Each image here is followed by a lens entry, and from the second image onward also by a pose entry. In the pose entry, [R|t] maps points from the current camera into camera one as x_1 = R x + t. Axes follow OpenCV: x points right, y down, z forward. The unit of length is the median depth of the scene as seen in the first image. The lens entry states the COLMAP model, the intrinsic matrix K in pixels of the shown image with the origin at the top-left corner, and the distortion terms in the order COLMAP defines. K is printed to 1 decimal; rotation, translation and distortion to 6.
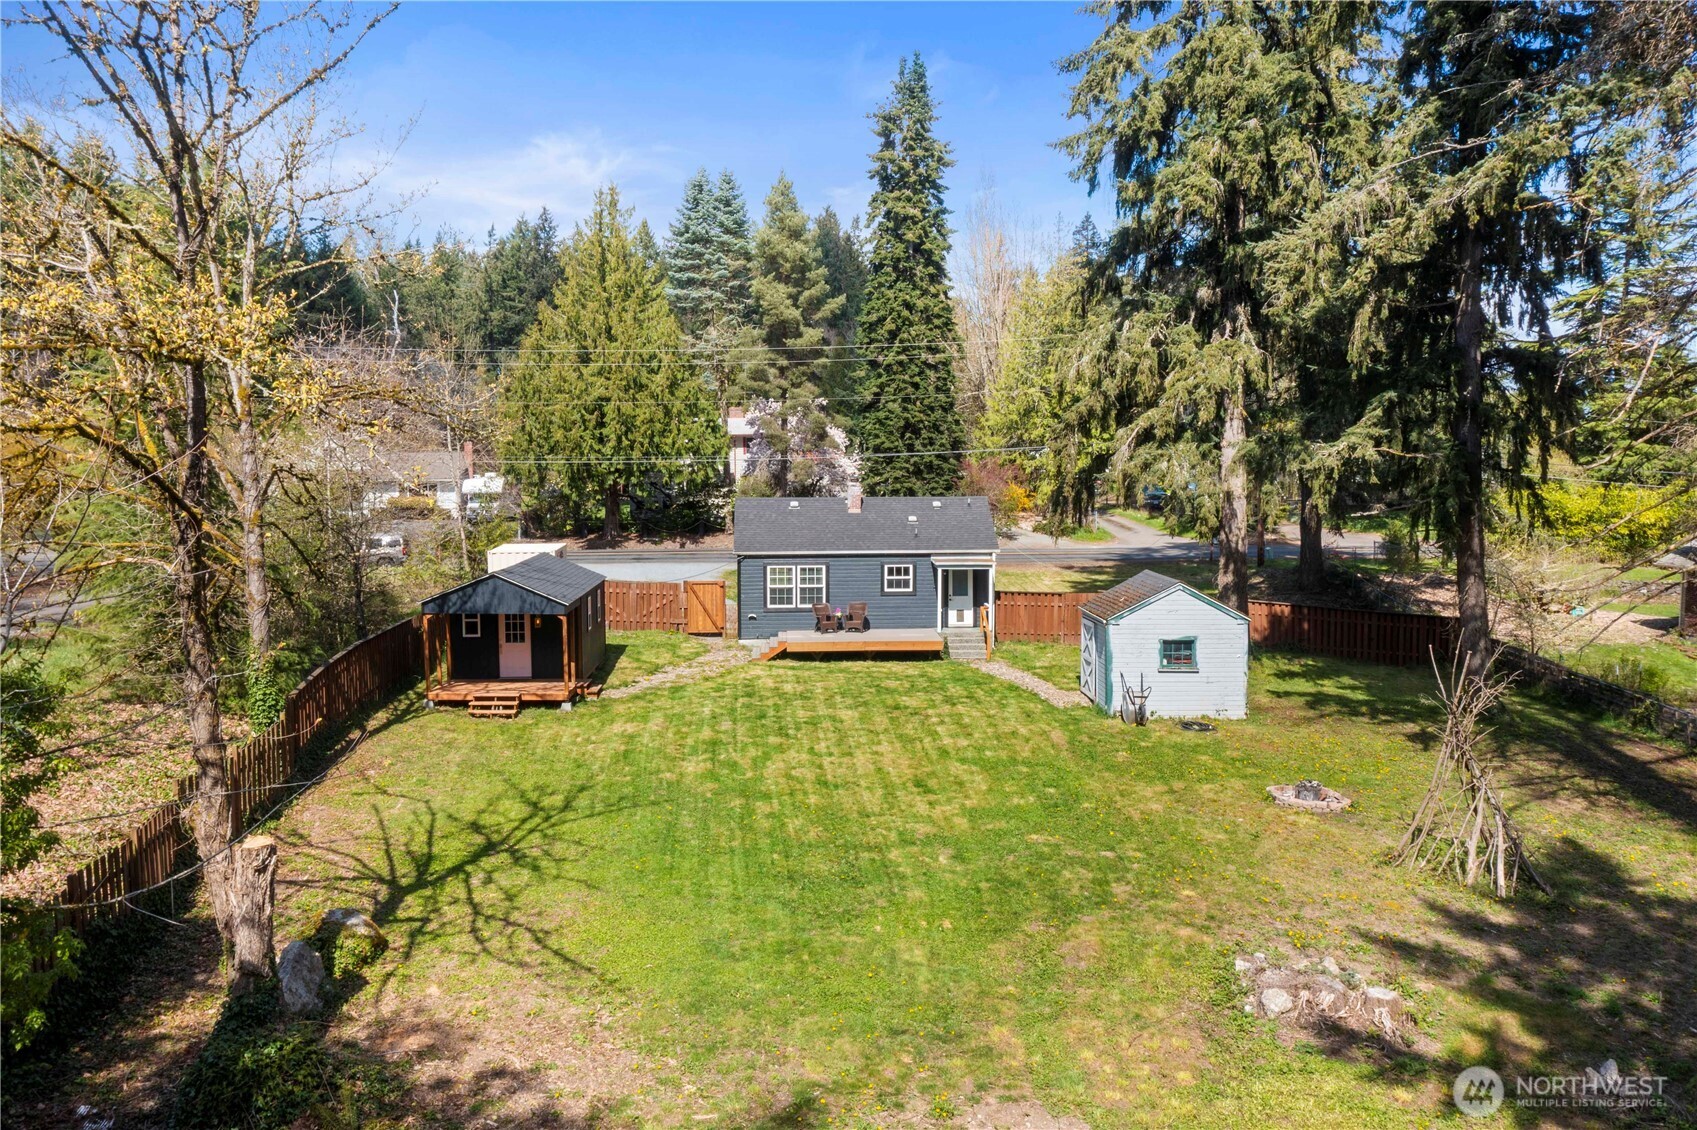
lens RADIAL K [[1431.5, 0, 848.5], [0, 1431.5, 565.0], [0, 0, 1]] dist [0.000135, 0.000011]
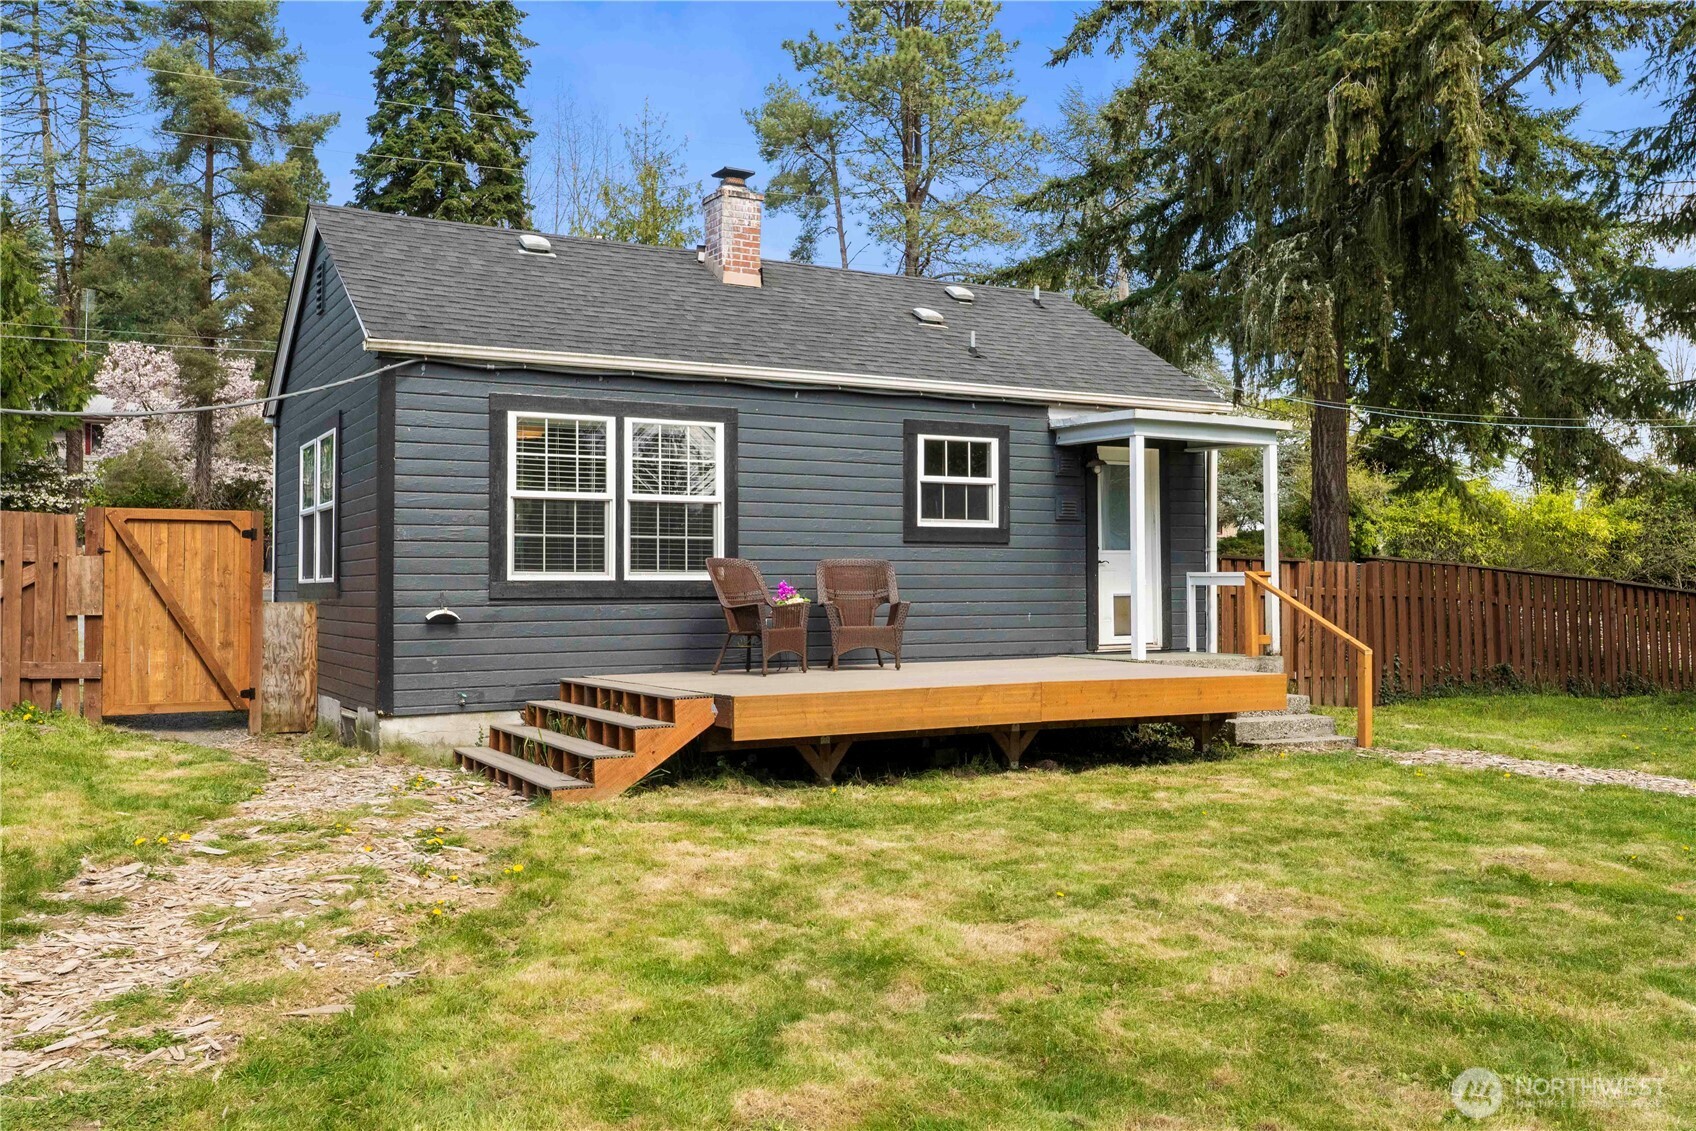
lens RADIAL K [[1446.6, 0, 848.0], [0, 1446.6, 565.5], [0, 0, 1]] dist [0.002731, -0.002591]
pose [[0.896740, 0.008023, 0.442484, -0.113562], [0.033257, 0.995787, -0.085453, 0.050151], [-0.441306, 0.091345, 0.892696, 0.751970]]
